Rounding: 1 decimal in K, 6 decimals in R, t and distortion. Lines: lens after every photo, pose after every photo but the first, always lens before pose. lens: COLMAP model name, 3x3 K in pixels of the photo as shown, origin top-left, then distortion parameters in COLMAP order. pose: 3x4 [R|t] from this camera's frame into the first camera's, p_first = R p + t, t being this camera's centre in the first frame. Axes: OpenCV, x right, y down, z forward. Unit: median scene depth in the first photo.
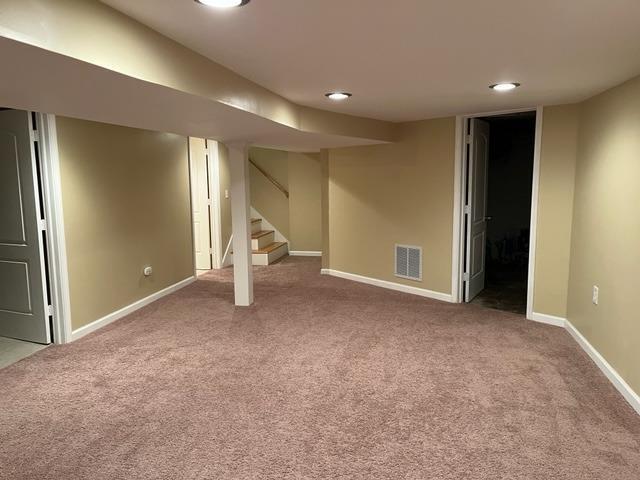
lens RADIAL K [[484.8, 0, 320.9], [0, 484.8, 237.8], [0, 0, 1]] dist [0.066593, -0.075088]
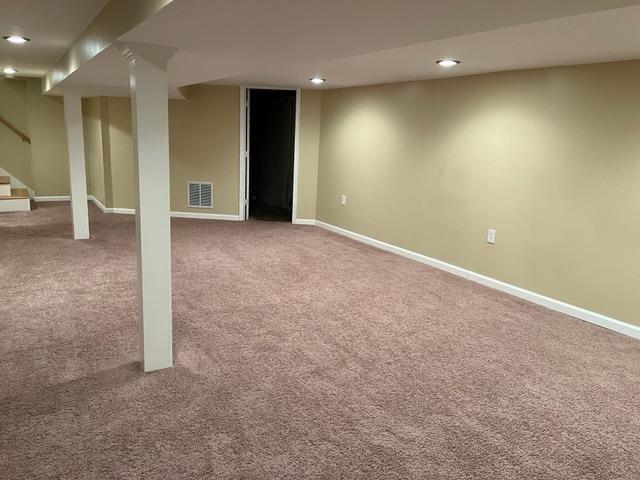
lens RADIAL K [[484.8, 0, 319.8], [0, 484.8, 241.0], [0, 0, 1]] dist [0.066593, -0.075088]
pose [[0.715586, -0.110938, 0.689659, -0.552113], [0.039672, 0.992169, 0.118437, 0.033751], [-0.697397, -0.057392, 0.714384, -0.177390]]
